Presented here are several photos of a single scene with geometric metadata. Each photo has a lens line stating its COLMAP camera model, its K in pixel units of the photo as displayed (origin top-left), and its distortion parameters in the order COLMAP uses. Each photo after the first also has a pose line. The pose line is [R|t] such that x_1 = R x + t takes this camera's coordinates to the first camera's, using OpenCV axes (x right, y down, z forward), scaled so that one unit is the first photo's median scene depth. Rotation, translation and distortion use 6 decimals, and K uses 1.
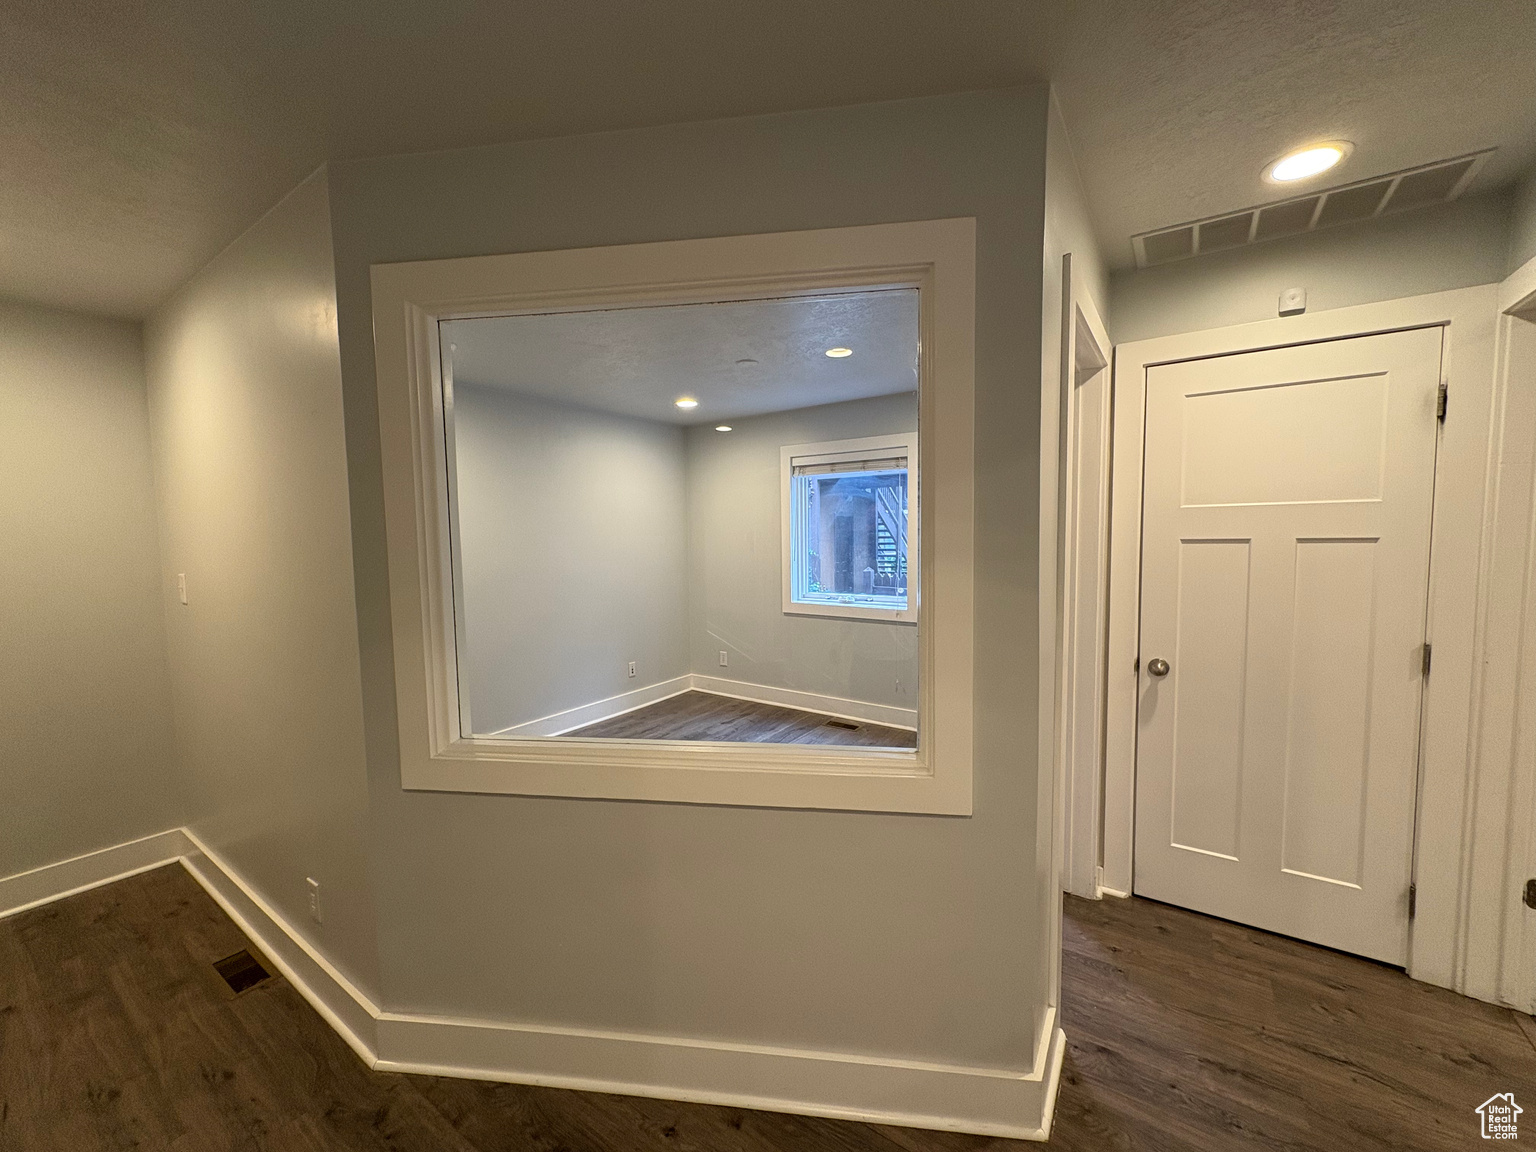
lens RADIAL K [[612.4, 0, 771.0], [0, 612.4, 573.7], [0, 0, 1]] dist [-0.001072, 0.000673]
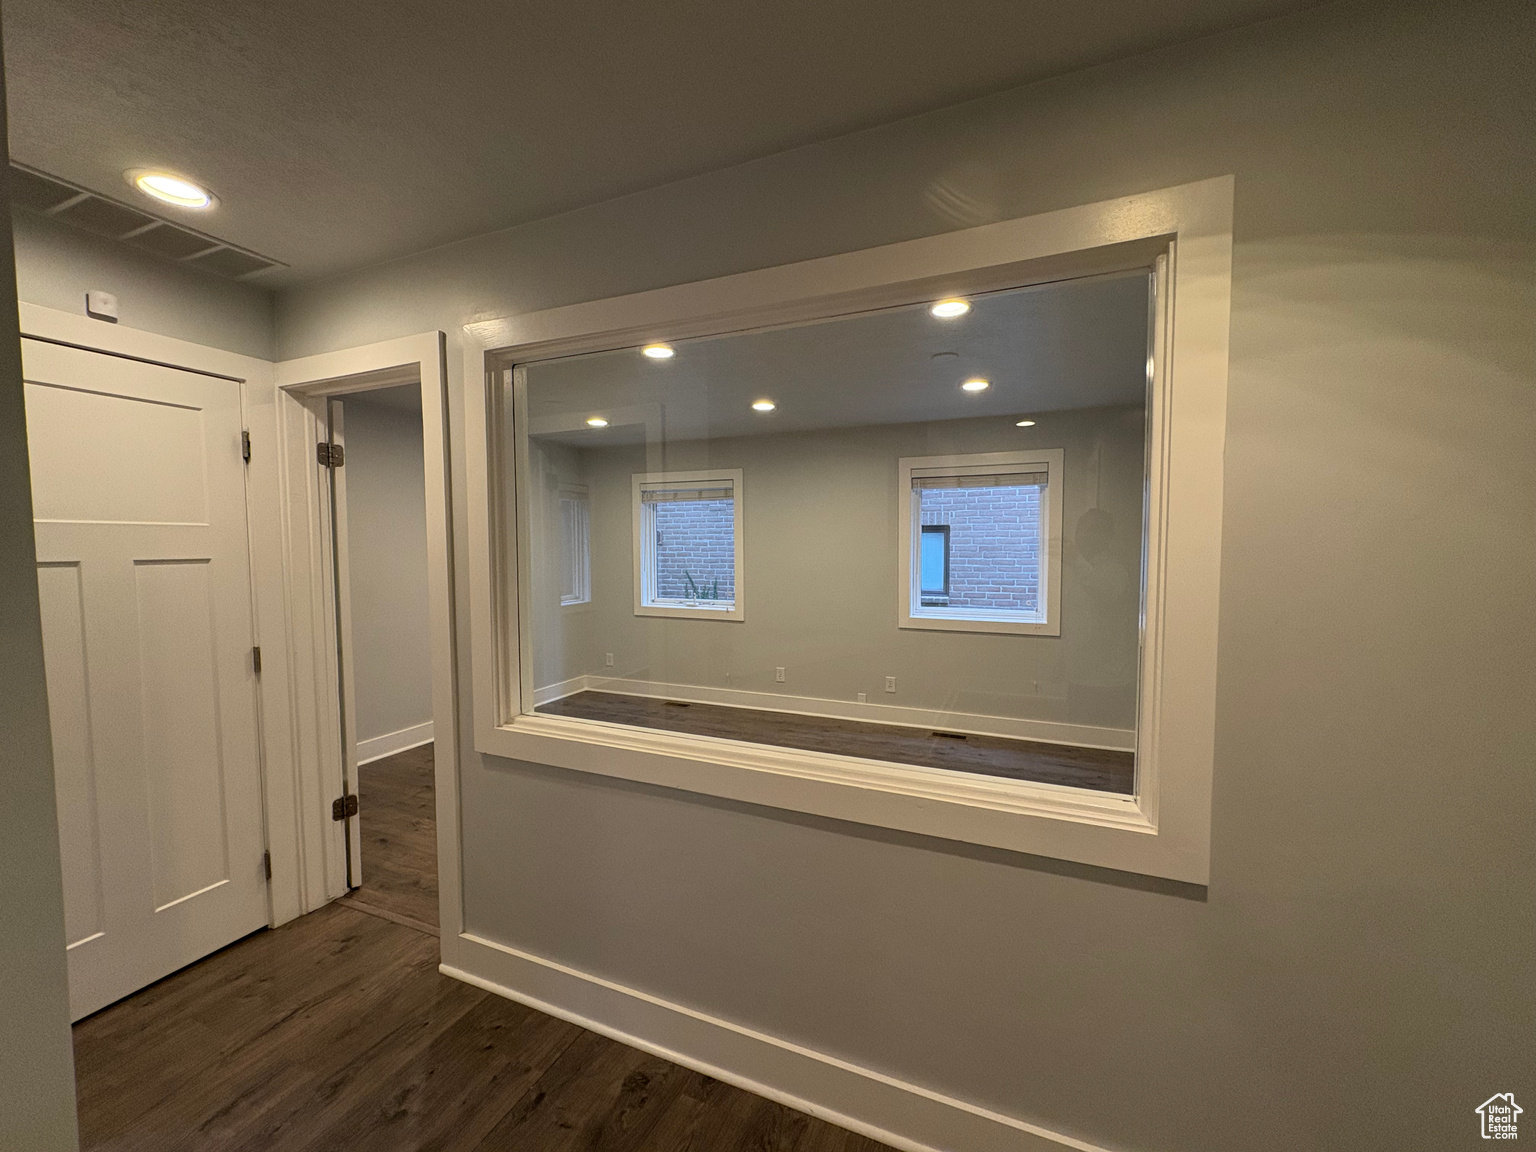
lens RADIAL K [[612.4, 0, 775.7], [0, 612.4, 572.5], [0, 0, 1]] dist [-0.001072, 0.000673]
pose [[-0.206348, -0.029177, 0.978044, -0.300217], [0.071290, 0.996451, 0.044767, -0.011620], [-0.975878, 0.078962, -0.203536, 0.245001]]
